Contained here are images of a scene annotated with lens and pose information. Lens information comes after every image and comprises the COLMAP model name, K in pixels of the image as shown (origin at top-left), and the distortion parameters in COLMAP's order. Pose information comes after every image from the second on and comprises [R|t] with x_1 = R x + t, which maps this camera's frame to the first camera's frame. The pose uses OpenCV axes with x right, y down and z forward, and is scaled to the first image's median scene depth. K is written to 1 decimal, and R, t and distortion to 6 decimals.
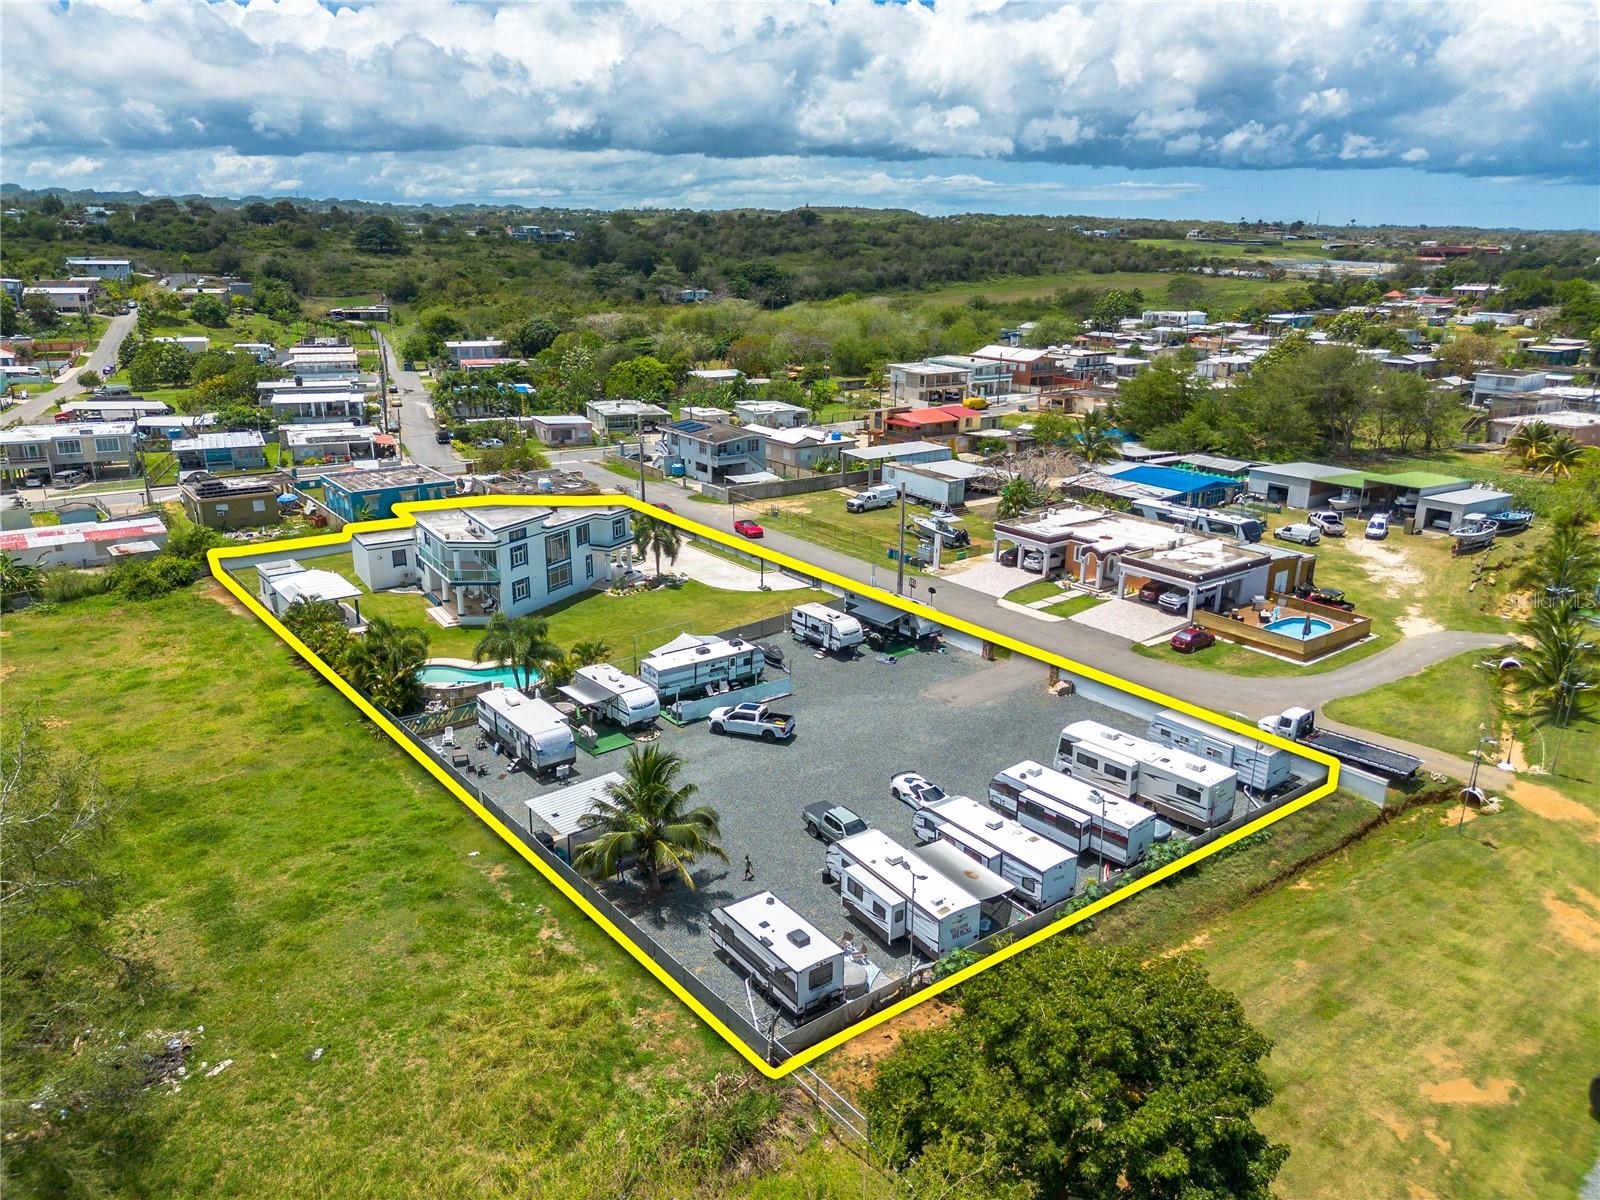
lens RADIAL K [[1145.6, 0, 795.9], [0, 1145.6, 604.7], [0, 0, 1]] dist [0.092791, -0.113304]
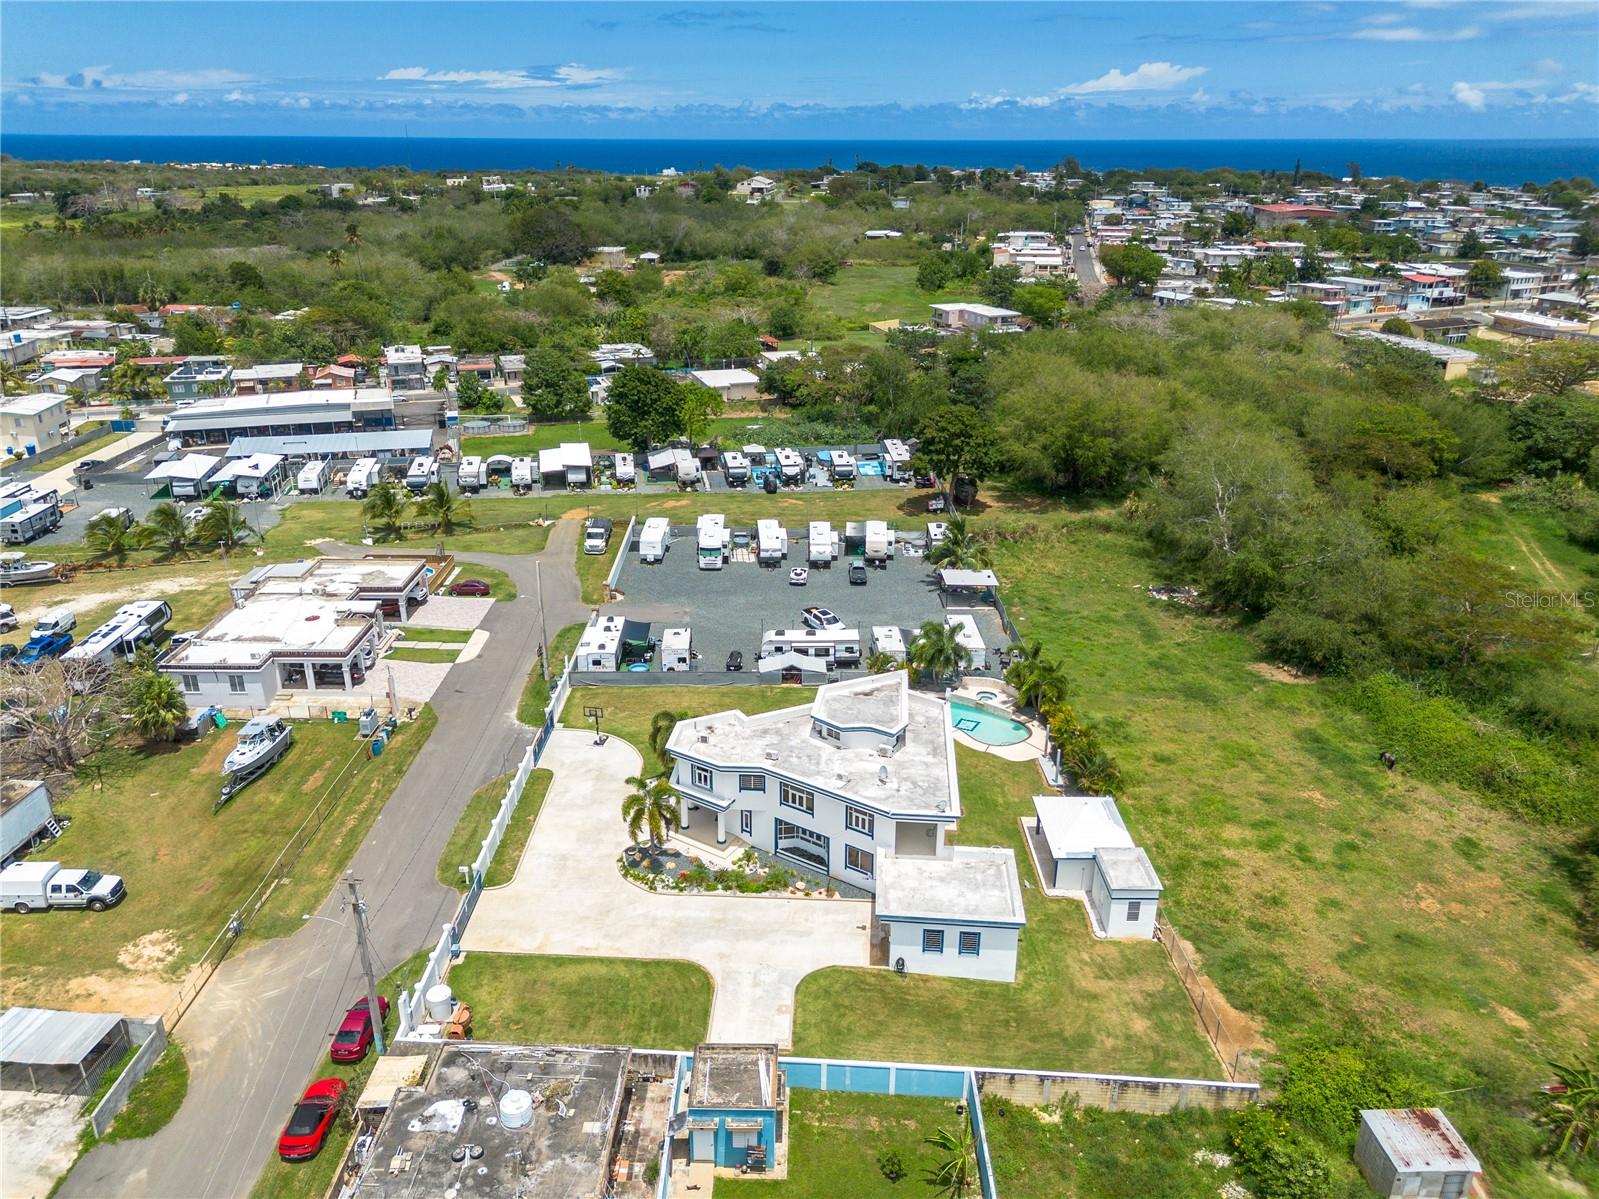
lens RADIAL K [[1144.9, 0, 795.4], [0, 1144.9, 604.2], [0, 0, 1]] dist [0.092791, -0.113304]
pose [[-0.799692, -0.234903, 0.552552, -0.717542], [0.173268, 0.790848, 0.586974, -0.692181], [-0.574866, 0.565138, -0.591733, 1.630588]]
